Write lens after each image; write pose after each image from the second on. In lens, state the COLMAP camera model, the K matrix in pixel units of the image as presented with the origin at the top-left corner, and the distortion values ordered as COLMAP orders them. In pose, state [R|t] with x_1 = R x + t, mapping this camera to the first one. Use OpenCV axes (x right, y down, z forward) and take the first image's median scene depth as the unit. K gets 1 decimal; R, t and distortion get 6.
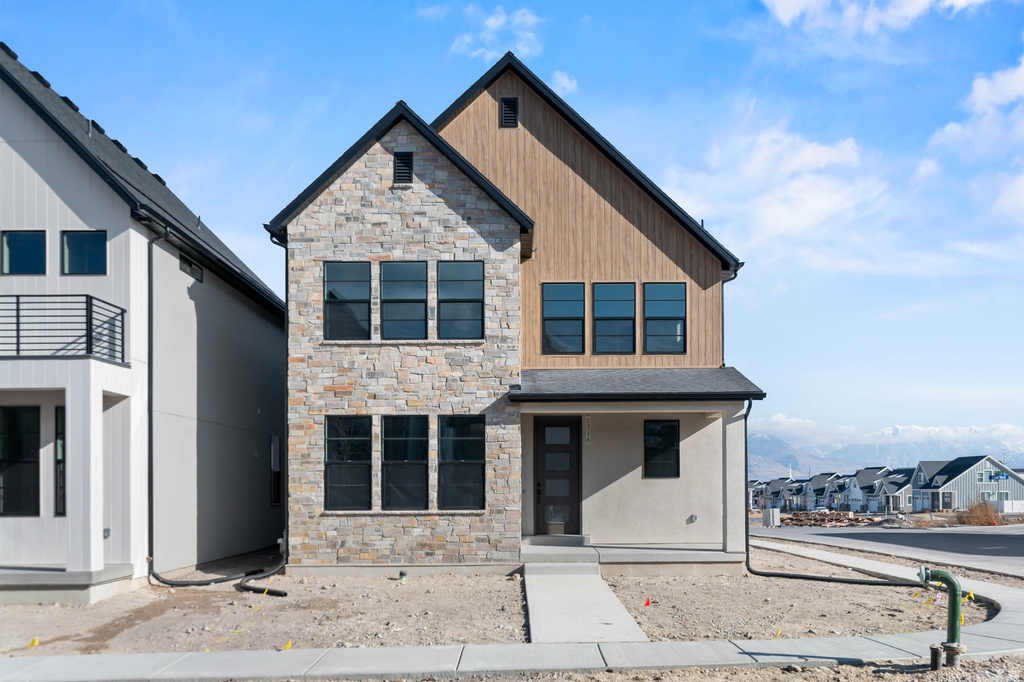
lens RADIAL K [[886.0, 0, 511.7], [0, 886.0, 340.8], [0, 0, 1]] dist [-0.008325, -0.011187]
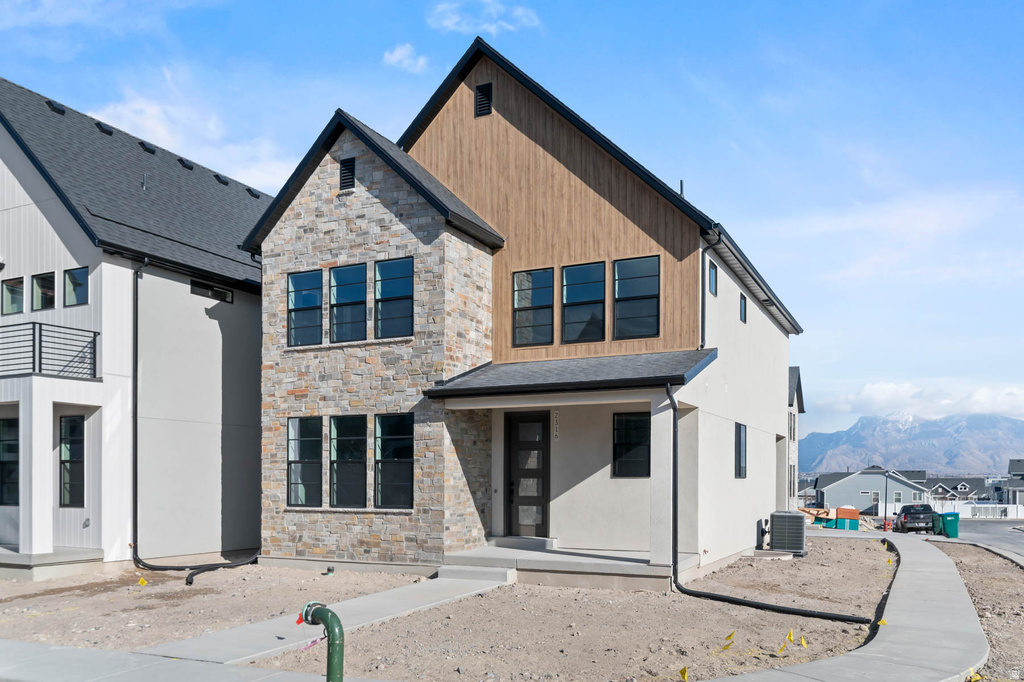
lens RADIAL K [[816.6, 0, 512.3], [0, 816.6, 366.5], [0, 0, 1]] dist [-0.007017, -0.003398]
pose [[0.900287, -0.053672, -0.431976, 0.448910], [0.063734, 0.997928, 0.008838, 0.030612], [0.430606, -0.035488, 0.901842, 0.226301]]
